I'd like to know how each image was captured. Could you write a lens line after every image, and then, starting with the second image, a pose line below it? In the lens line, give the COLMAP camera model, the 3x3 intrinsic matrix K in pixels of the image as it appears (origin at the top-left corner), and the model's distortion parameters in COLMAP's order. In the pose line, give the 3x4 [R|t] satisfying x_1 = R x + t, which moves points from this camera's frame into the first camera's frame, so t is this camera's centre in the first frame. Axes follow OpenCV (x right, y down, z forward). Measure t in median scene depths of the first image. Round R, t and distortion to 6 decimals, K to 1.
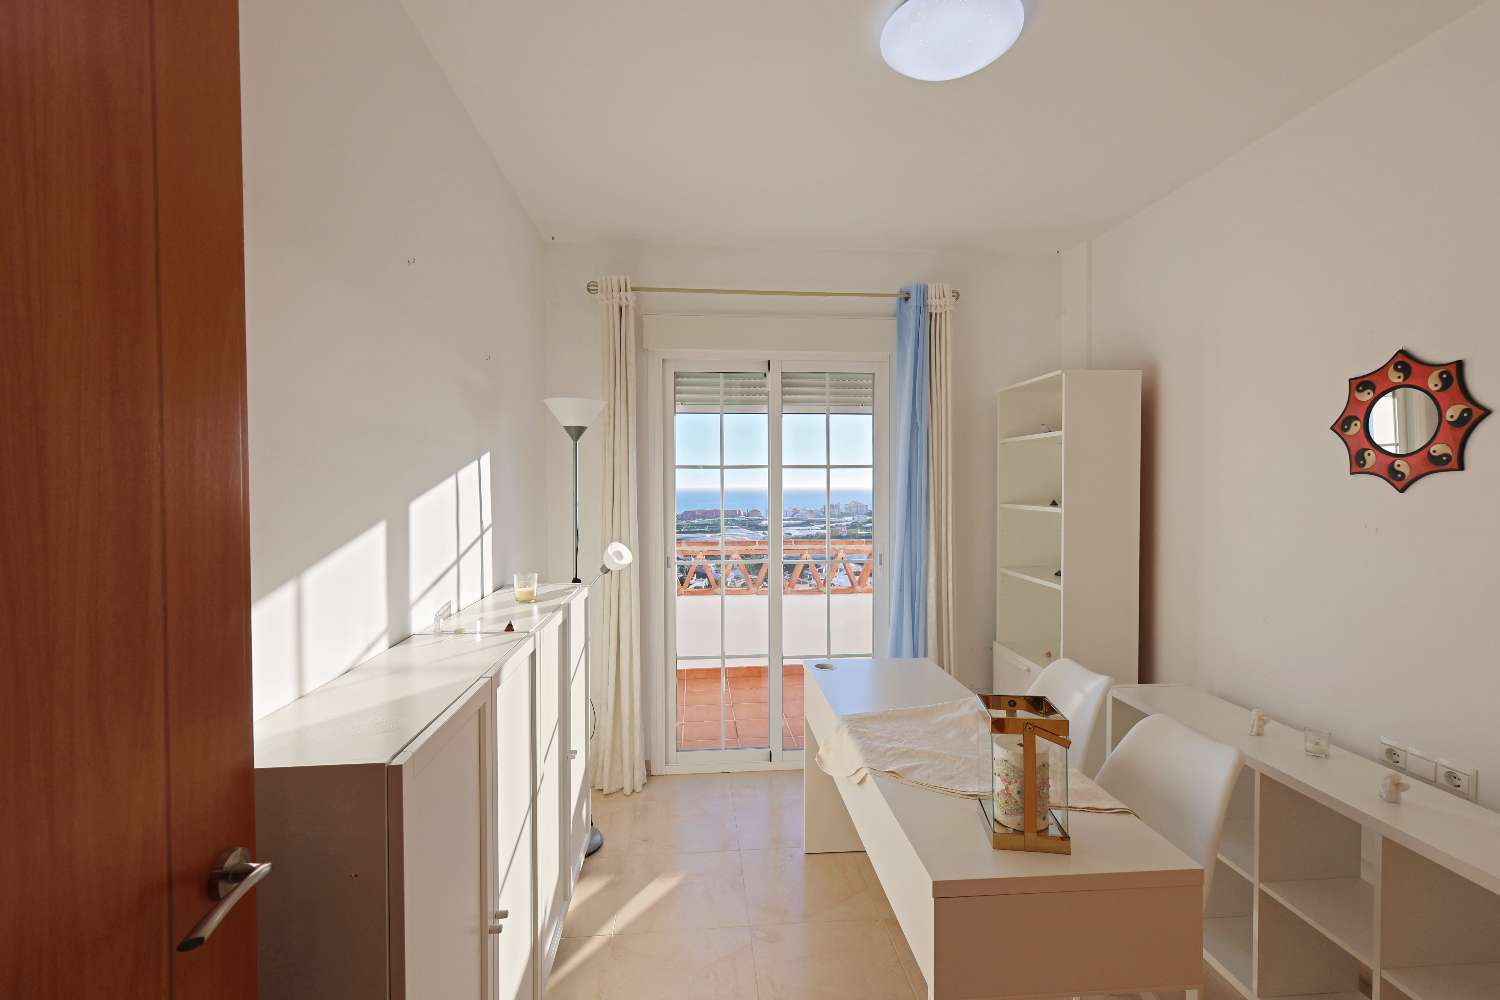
lens RADIAL K [[648.8, 0, 746.1], [0, 648.8, 495.9], [0, 0, 1]] dist [0.002322, 0.000668]
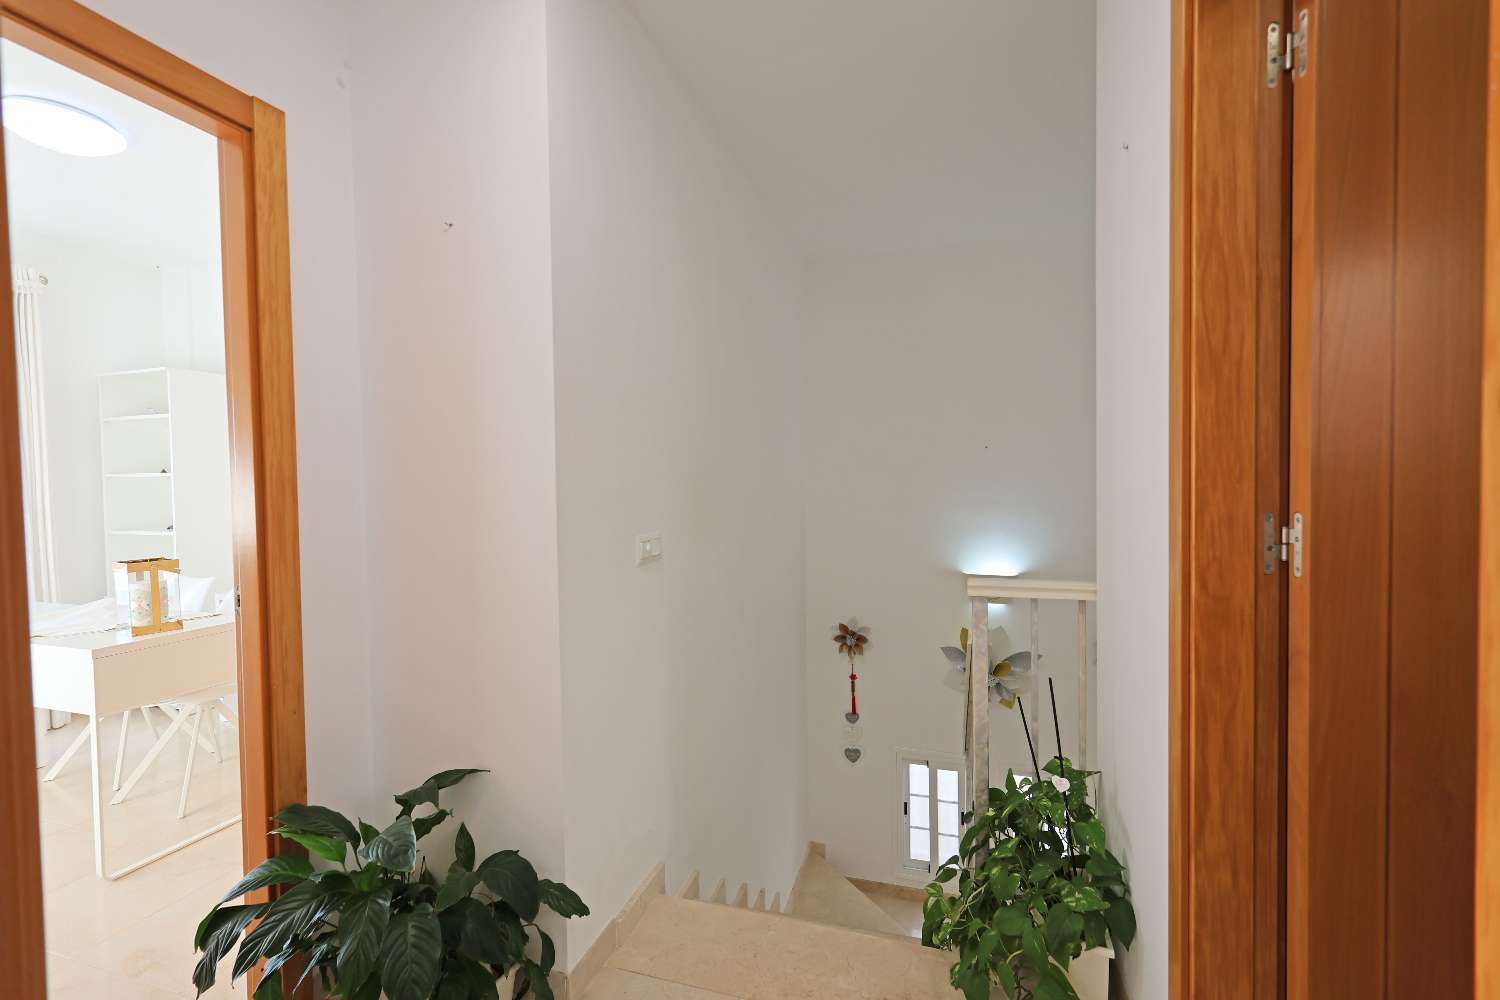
lens RADIAL K [[648.8, 0, 747.5], [0, 648.8, 500.1], [0, 0, 1]] dist [0.002322, 0.000668]
pose [[0.383408, -0.029174, 0.923118, -0.533544], [0.026292, 0.999441, 0.020666, 0.145318], [-0.923205, 0.016347, 0.383961, -1.097998]]
